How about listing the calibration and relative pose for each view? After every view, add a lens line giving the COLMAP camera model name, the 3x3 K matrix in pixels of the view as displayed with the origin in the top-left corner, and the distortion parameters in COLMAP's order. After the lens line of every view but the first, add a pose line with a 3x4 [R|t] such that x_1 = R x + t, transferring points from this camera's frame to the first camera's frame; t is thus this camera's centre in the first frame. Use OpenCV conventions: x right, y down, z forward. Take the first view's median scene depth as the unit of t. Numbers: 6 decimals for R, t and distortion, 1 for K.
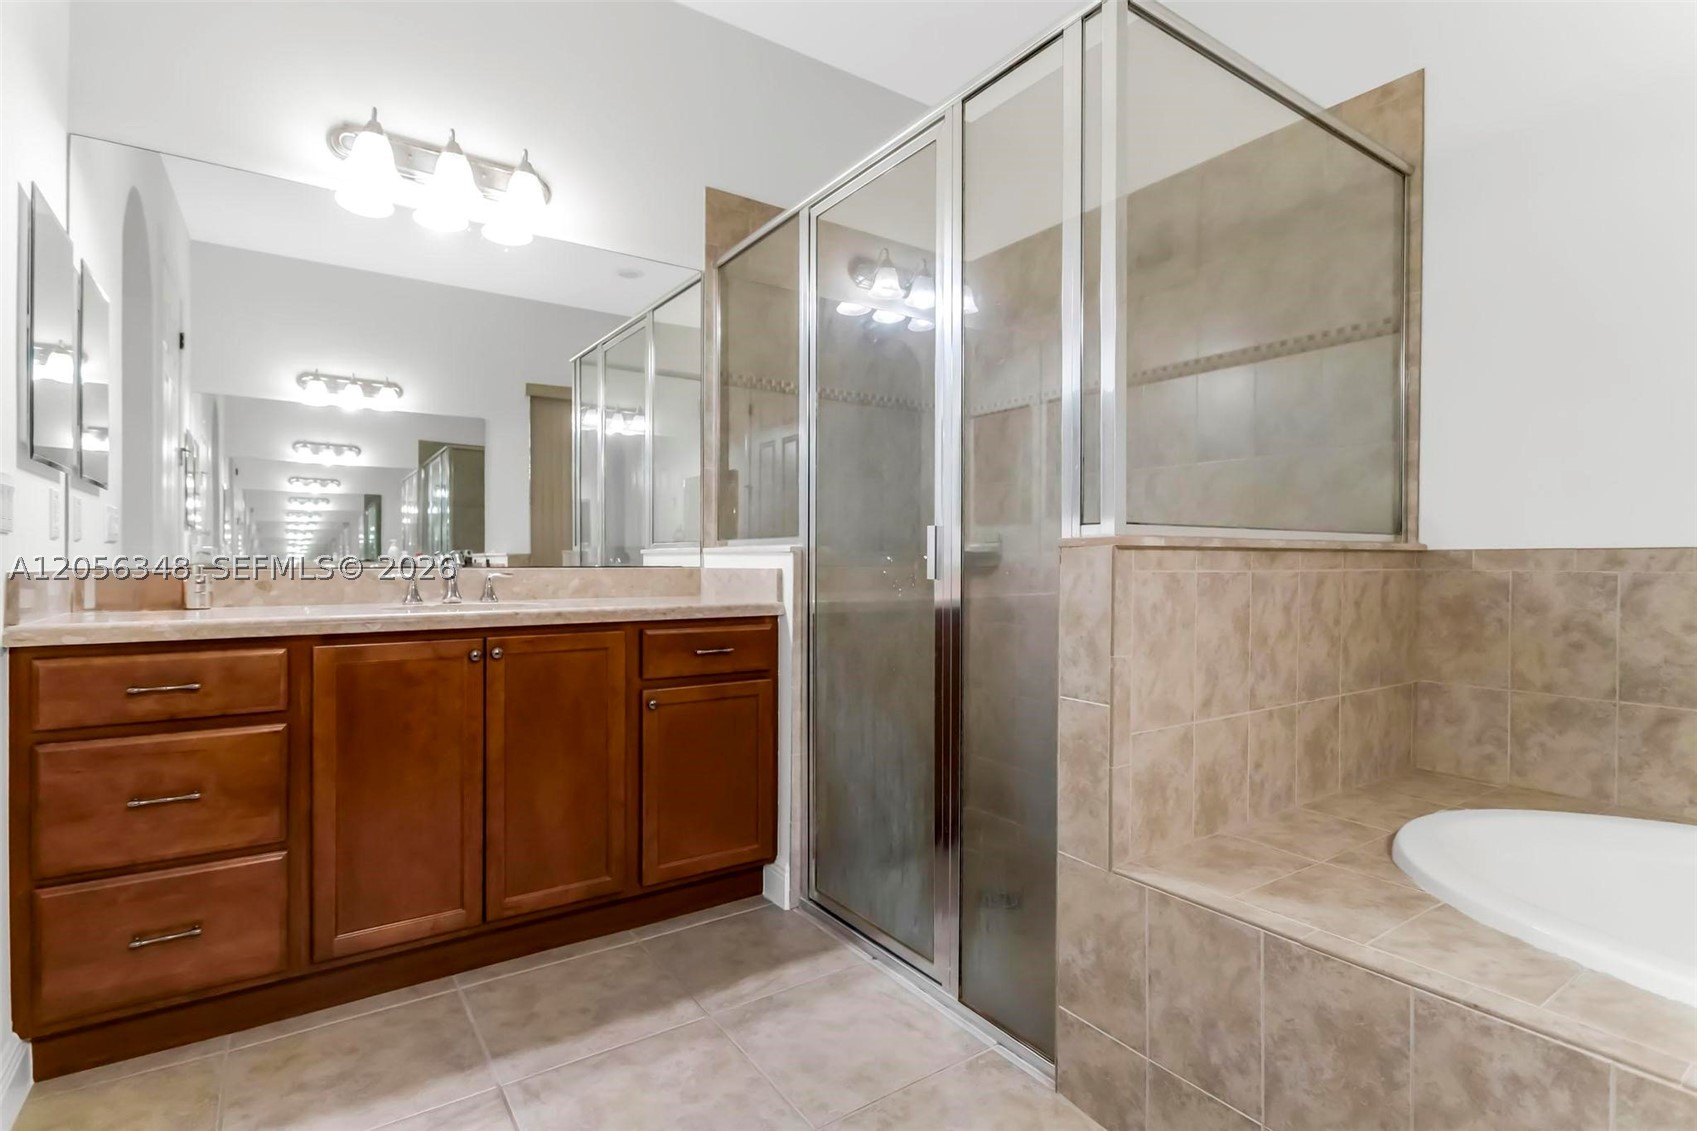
lens RADIAL K [[816.9, 0, 848.5], [0, 816.9, 565.5], [0, 0, 1]] dist [-0.001429, -0.000780]
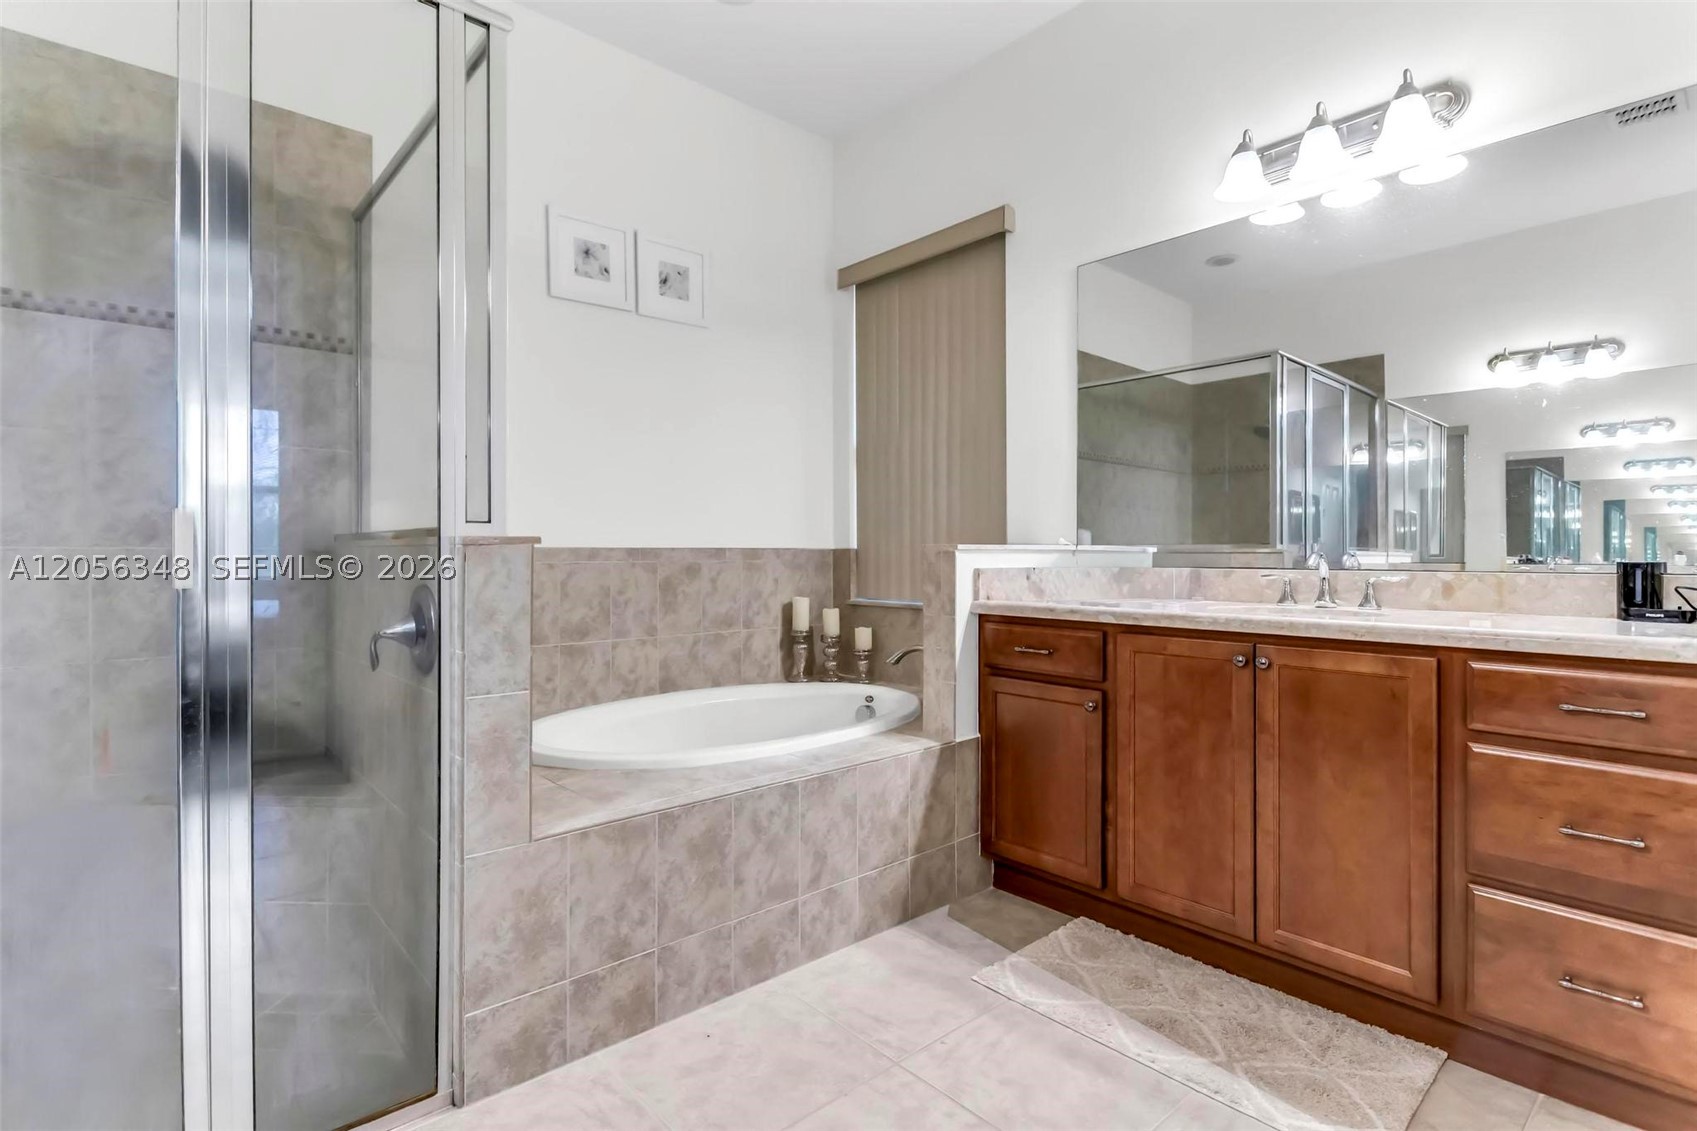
lens RADIAL K [[820.6, 0, 854.6], [0, 820.6, 553.7], [0, 0, 1]] dist [0.000283, -0.000443]
pose [[-0.135541, -0.000367, 0.990772, -0.889724], [0.007602, 0.999970, 0.001410, -0.011348], [-0.990743, 0.007723, -0.135534, 0.765914]]
